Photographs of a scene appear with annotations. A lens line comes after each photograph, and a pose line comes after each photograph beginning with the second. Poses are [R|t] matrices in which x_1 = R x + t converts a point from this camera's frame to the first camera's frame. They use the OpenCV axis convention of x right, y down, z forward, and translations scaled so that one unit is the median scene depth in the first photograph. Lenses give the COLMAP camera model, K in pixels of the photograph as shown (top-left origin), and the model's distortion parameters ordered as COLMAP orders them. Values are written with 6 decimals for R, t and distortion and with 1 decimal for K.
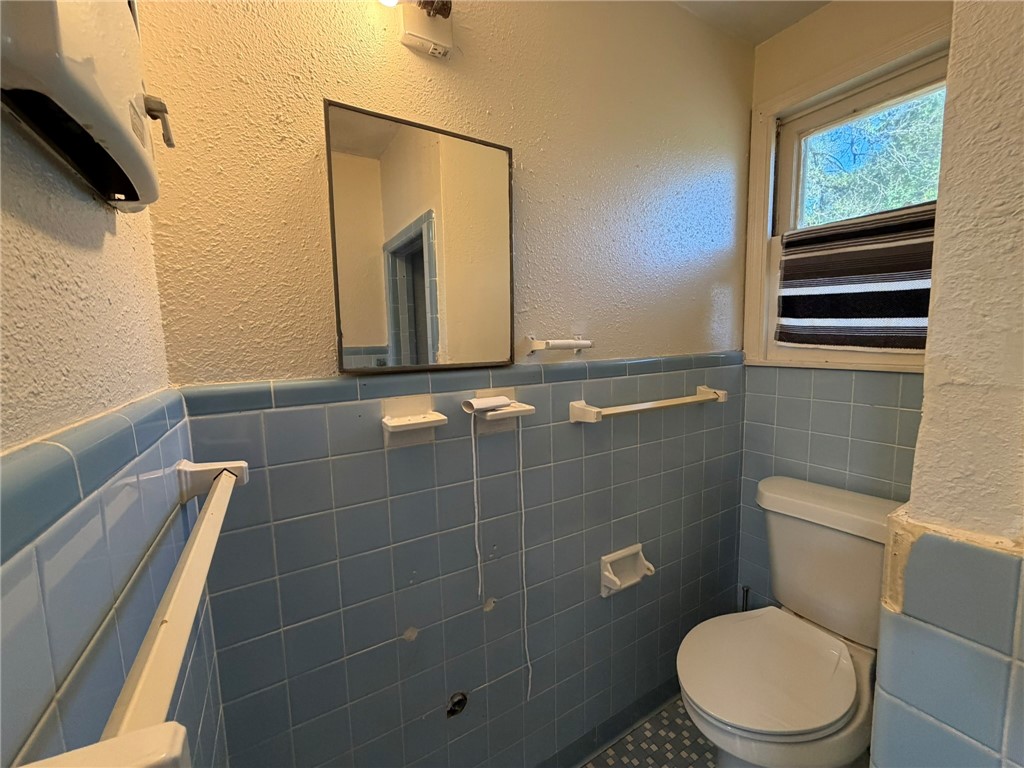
lens RADIAL K [[407.8, 0, 512.0], [0, 407.8, 385.3], [0, 0, 1]] dist [-0.000007, -0.000122]
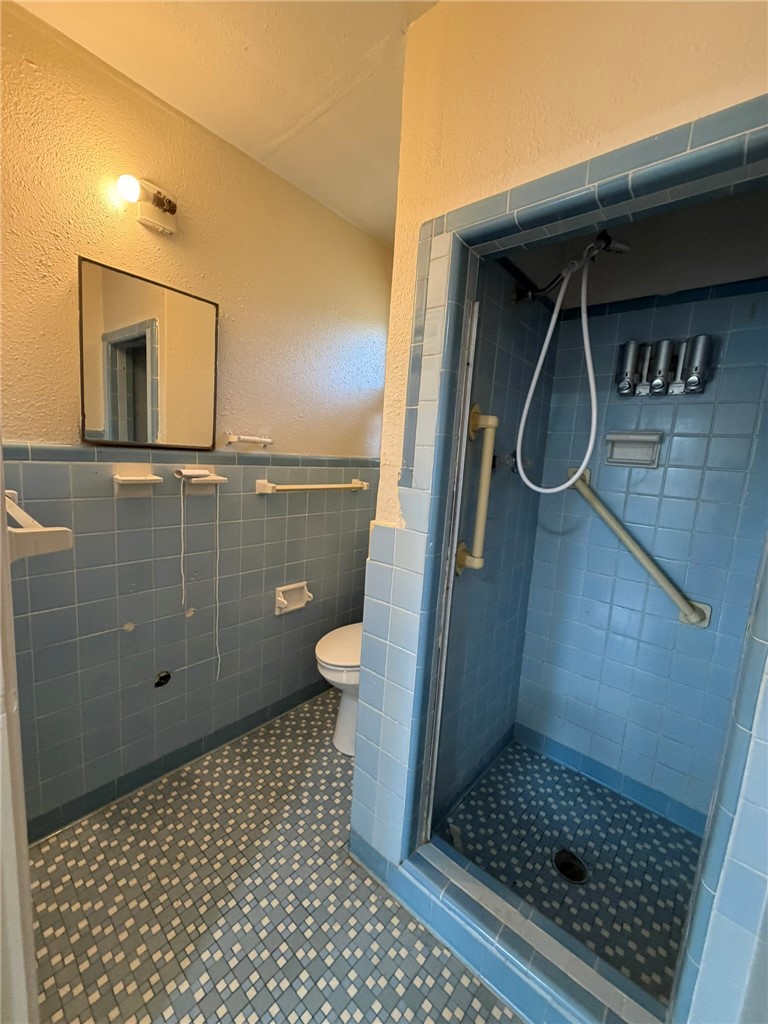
lens RADIAL K [[407.8, 0, 384.0], [0, 407.8, 512.0], [0, 0, 1]] dist [-0.000007, -0.000122]
pose [[0.943567, 0.043285, 0.328342, 0.104091], [-0.057213, 0.997821, 0.032873, 0.087322], [-0.326203, -0.049803, 0.943987, -0.588776]]
